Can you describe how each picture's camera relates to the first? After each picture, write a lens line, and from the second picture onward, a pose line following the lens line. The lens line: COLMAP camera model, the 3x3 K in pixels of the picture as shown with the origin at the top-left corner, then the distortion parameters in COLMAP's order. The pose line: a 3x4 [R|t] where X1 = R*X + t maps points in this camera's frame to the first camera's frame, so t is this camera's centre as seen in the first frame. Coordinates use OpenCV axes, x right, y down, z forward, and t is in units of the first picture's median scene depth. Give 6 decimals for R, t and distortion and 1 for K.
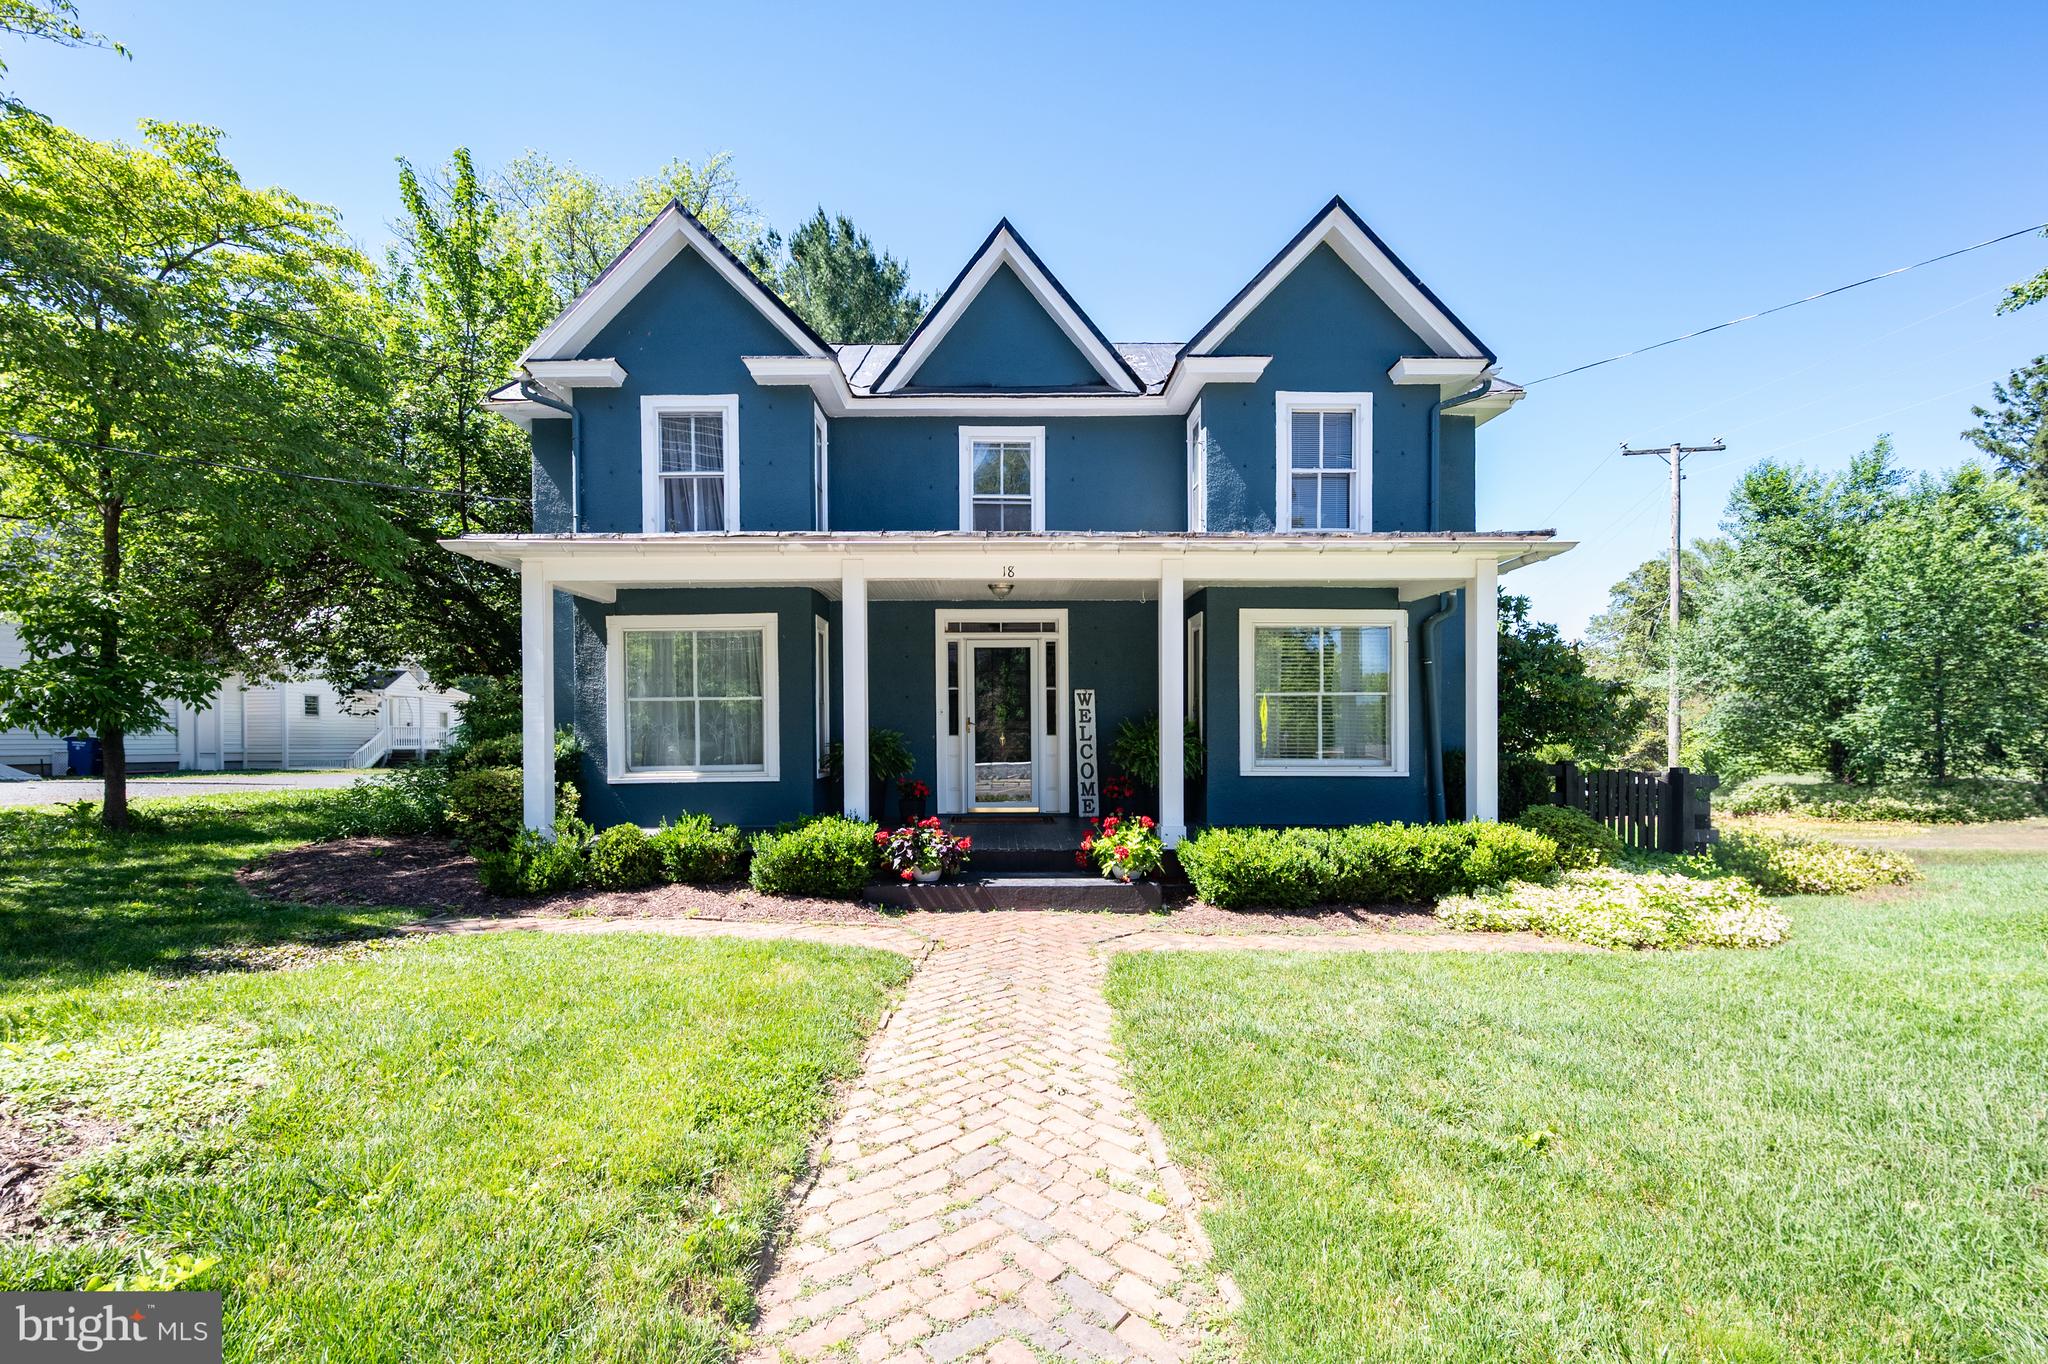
lens RADIAL K [[868.0, 0, 1020.5], [0, 868.0, 767.0], [0, 0, 1]] dist [-0.000035, 0.000109]
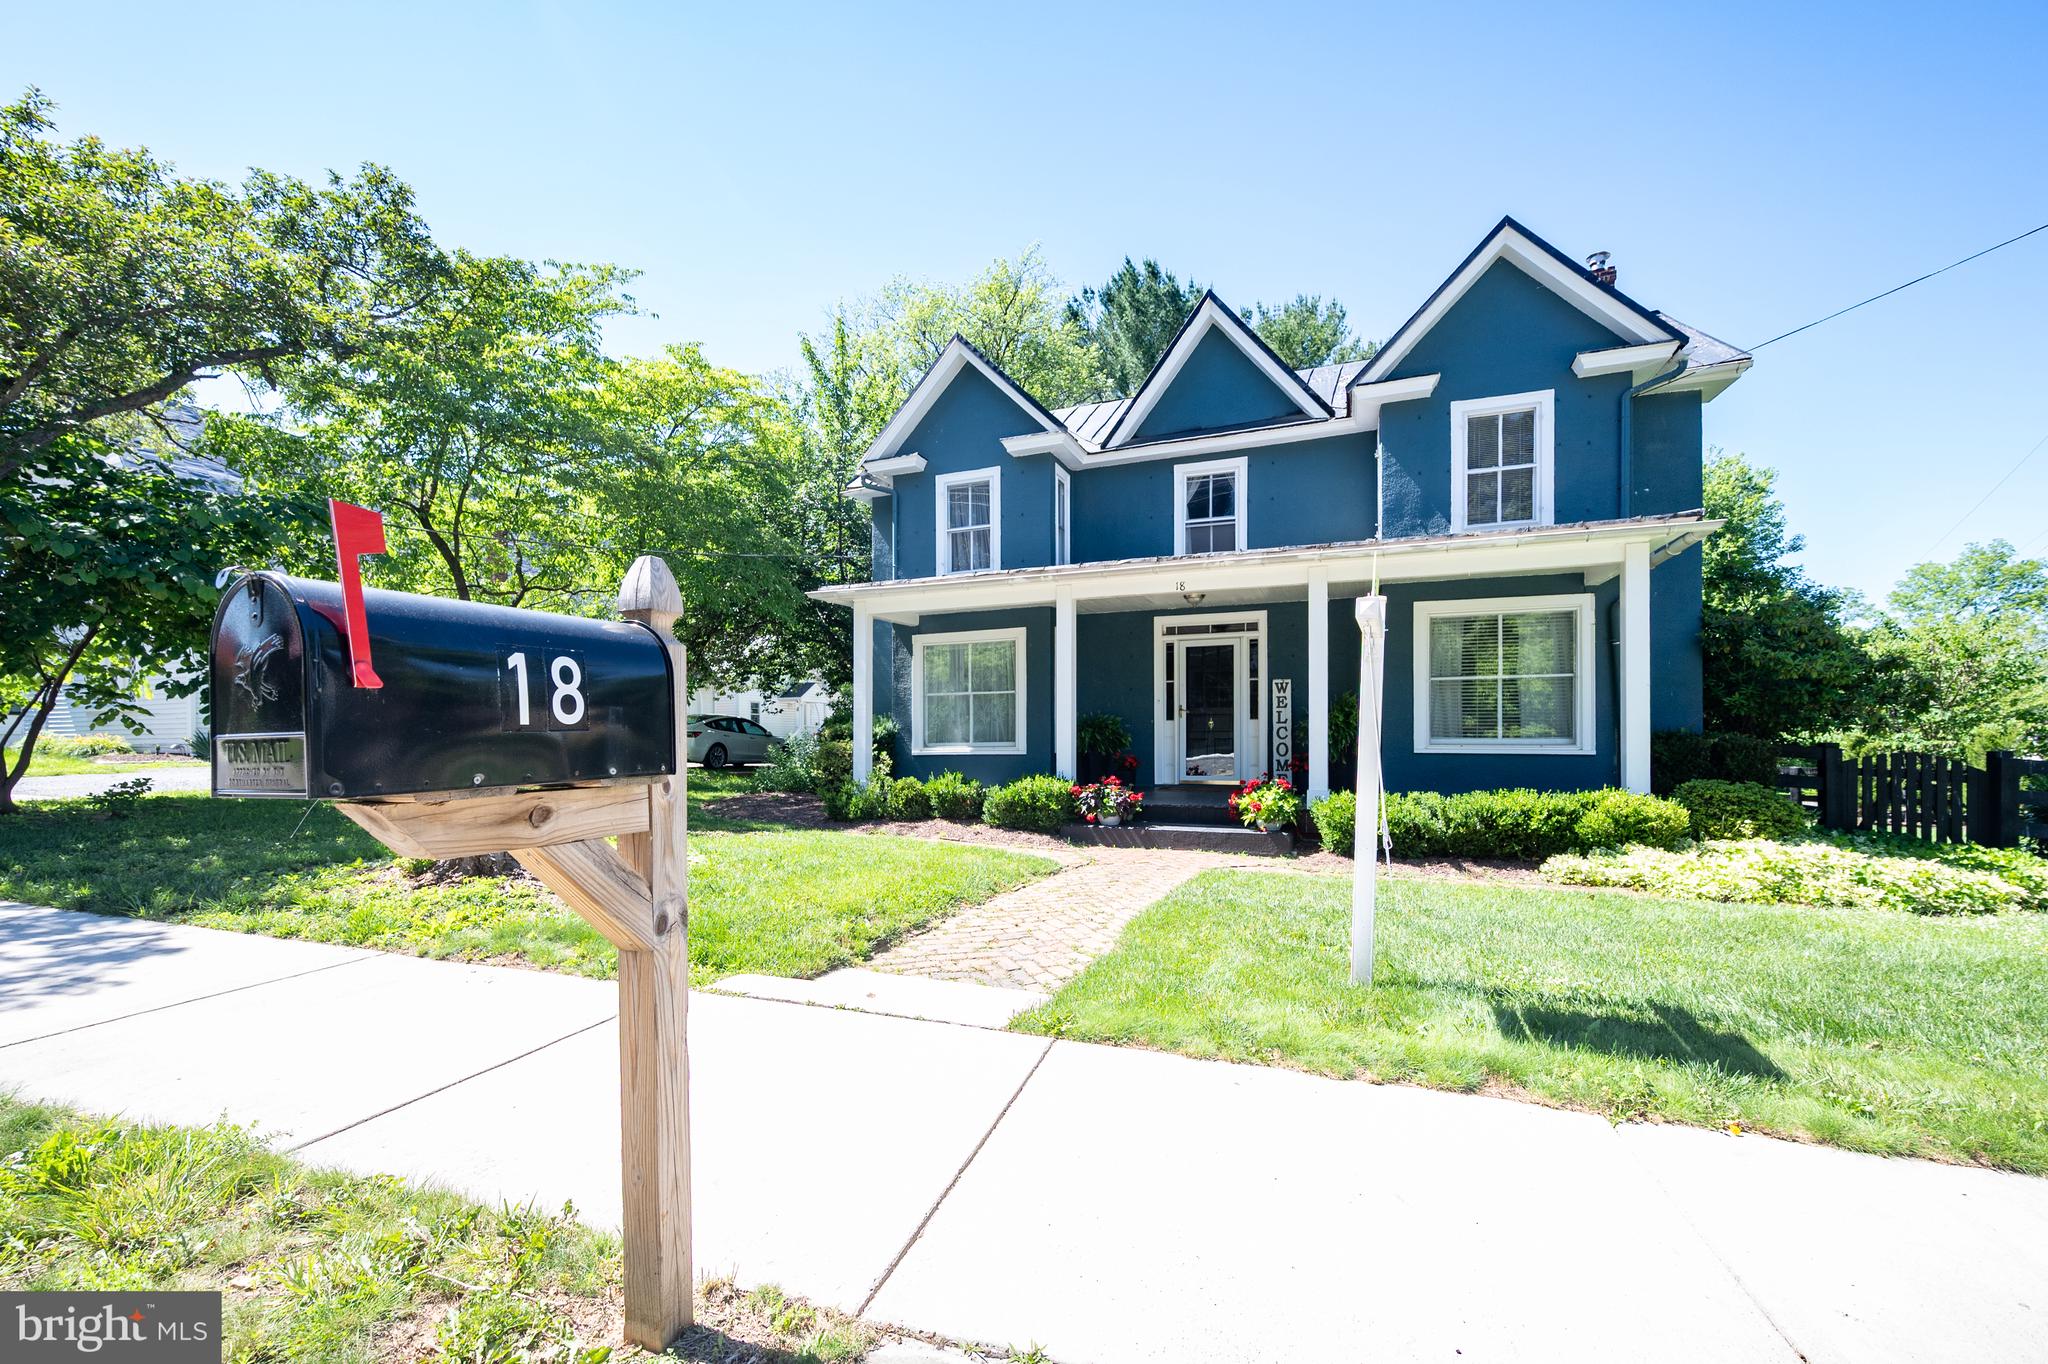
lens RADIAL K [[868.0, 0, 1020.5], [0, 868.0, 767.0], [0, 0, 1]] dist [-0.000035, 0.000109]
pose [[0.922632, 0.011742, -0.385503, 0.225392], [-0.013322, 0.999910, -0.001427, 0.037919], [0.385451, 0.006452, 0.922706, -0.223146]]
